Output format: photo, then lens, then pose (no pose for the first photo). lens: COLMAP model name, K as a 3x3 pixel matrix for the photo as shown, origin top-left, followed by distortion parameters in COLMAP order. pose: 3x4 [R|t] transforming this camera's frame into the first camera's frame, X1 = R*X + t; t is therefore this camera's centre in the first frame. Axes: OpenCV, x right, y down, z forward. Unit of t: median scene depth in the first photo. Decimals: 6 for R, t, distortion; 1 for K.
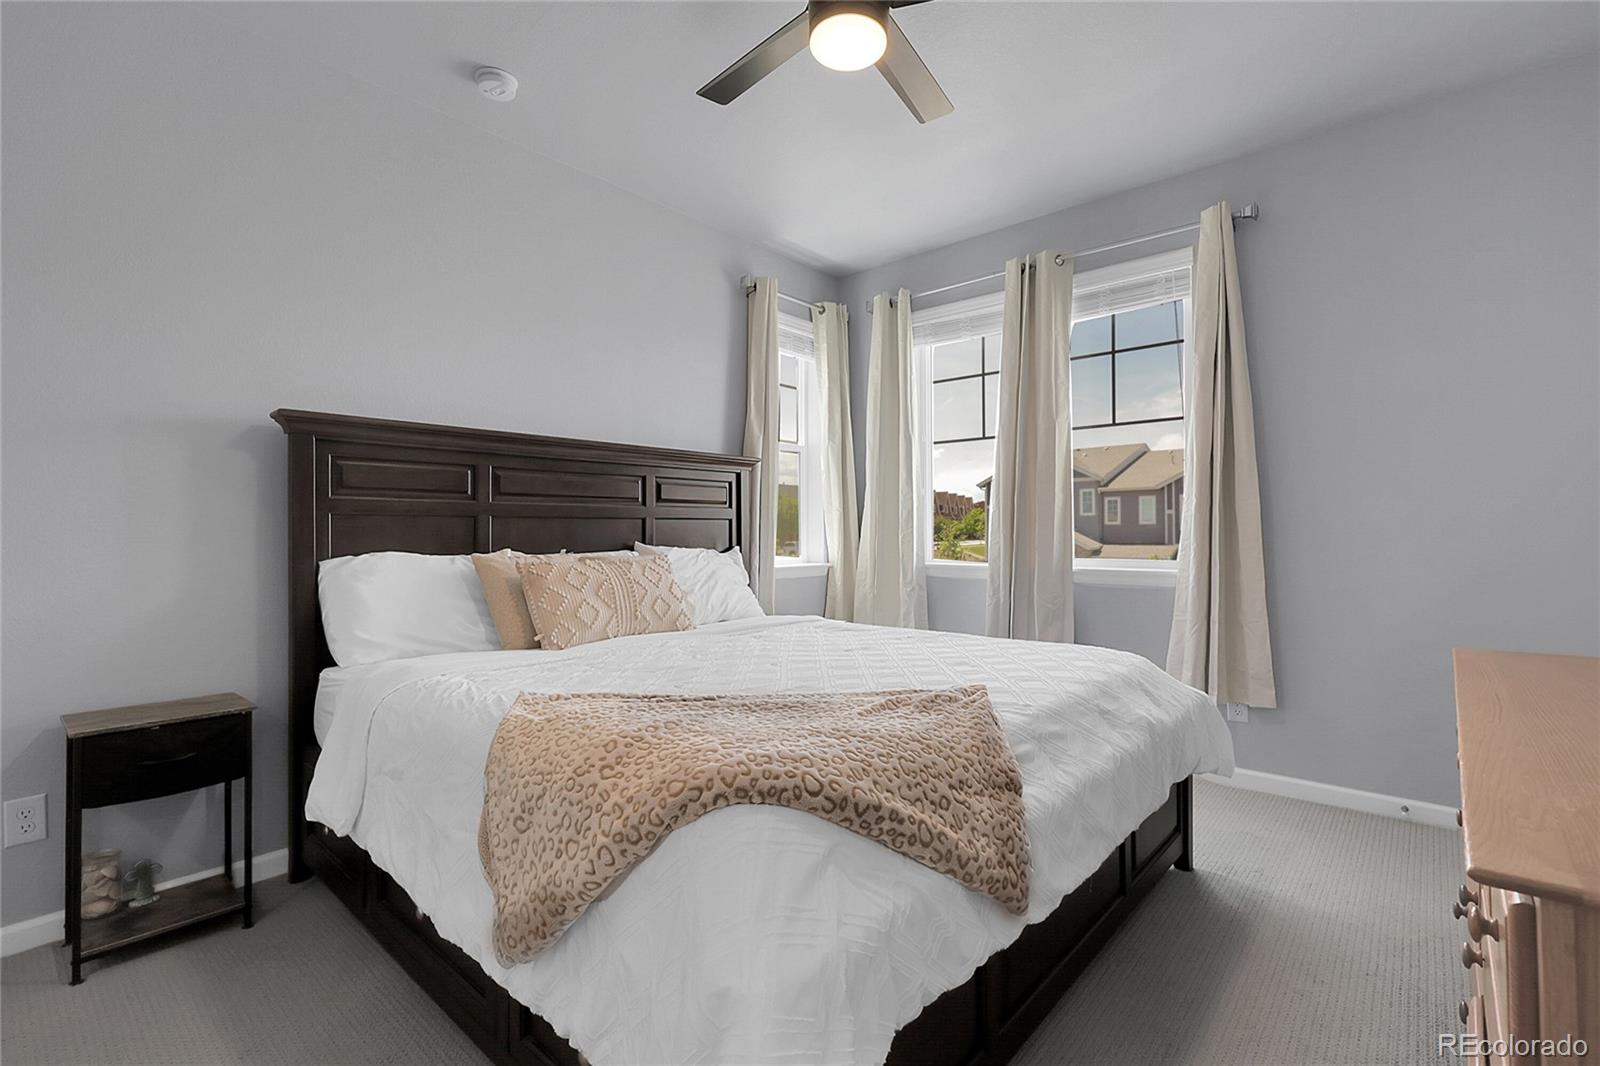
lens RADIAL K [[723.1, 0, 802.1], [0, 723.1, 528.6], [0, 0, 1]] dist [0.001294, 0.000818]
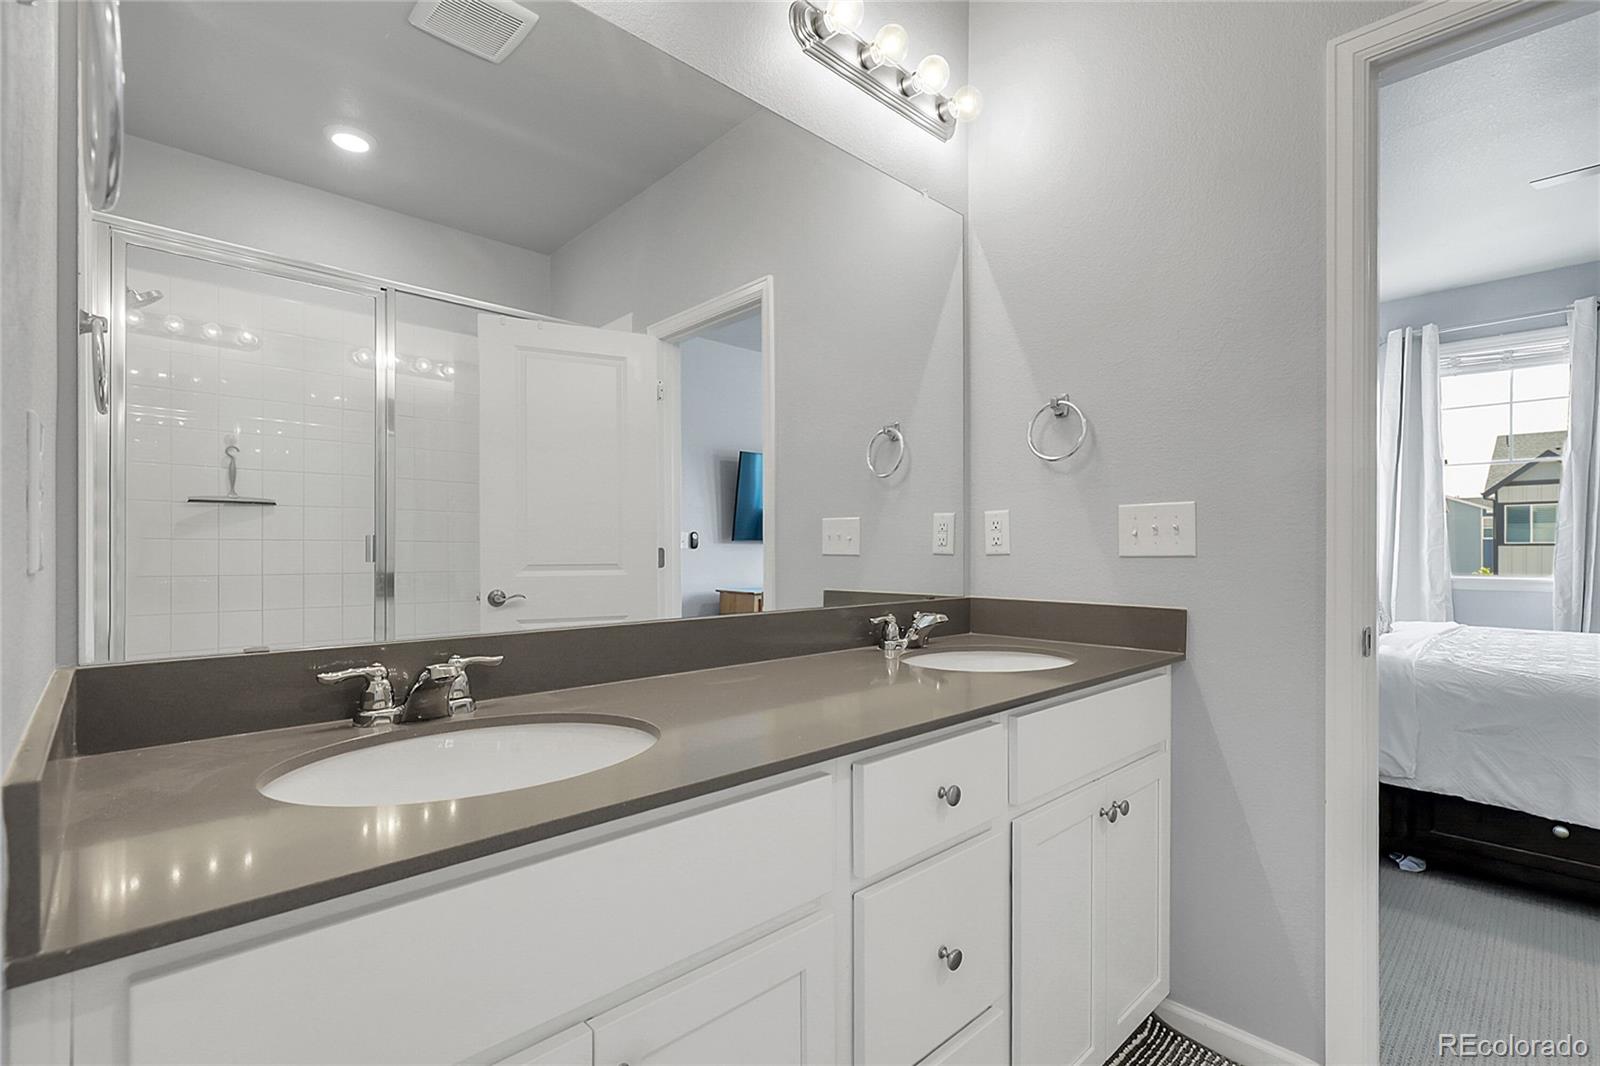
lens RADIAL K [[723.1, 0, 795.2], [0, 723.1, 555.0], [0, 0, 1]] dist [0.001294, 0.000818]
pose [[0.996180, 0.008327, -0.086929, -0.830167], [-0.007761, 0.999946, 0.006849, 0.016596], [0.086982, -0.006148, 0.996191, -0.199404]]
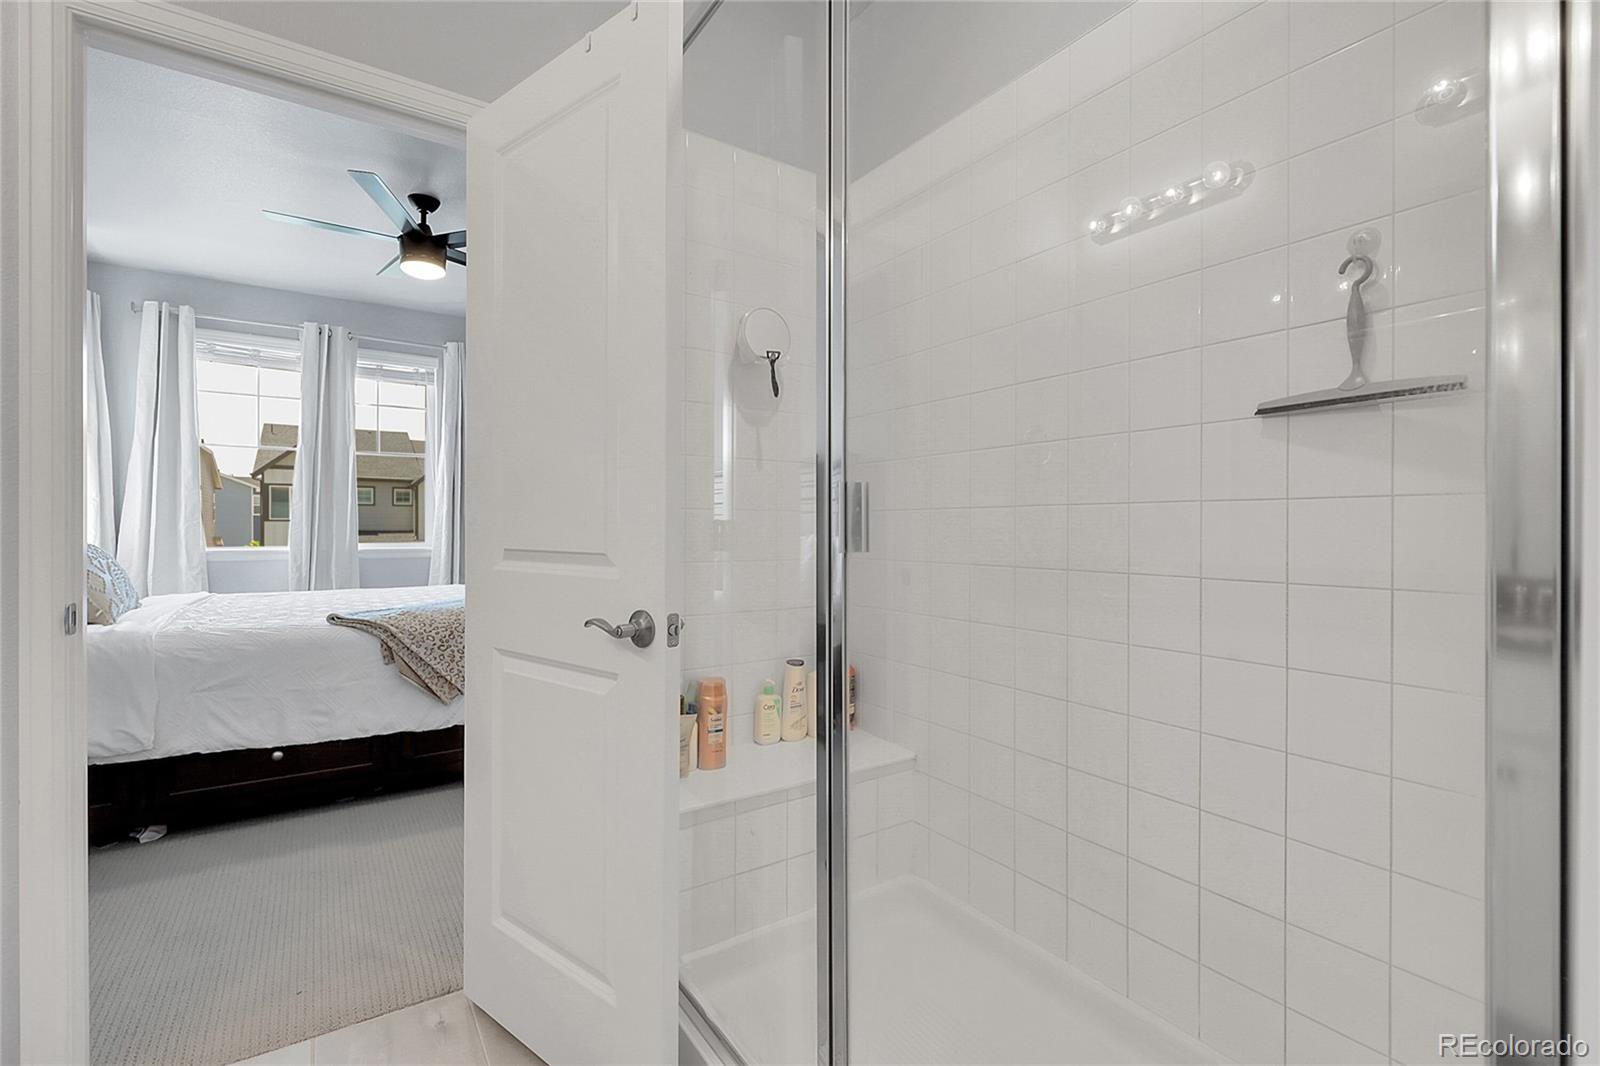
lens RADIAL K [[723.1, 0, 795.7], [0, 723.1, 531.6], [0, 0, 1]] dist [0.001294, 0.000818]
pose [[0.256061, 0.000359, 0.966660, -0.820445], [-0.002771, 0.999996, 0.000362, 0.017566], [-0.966657, -0.002771, 0.256061, -0.238426]]
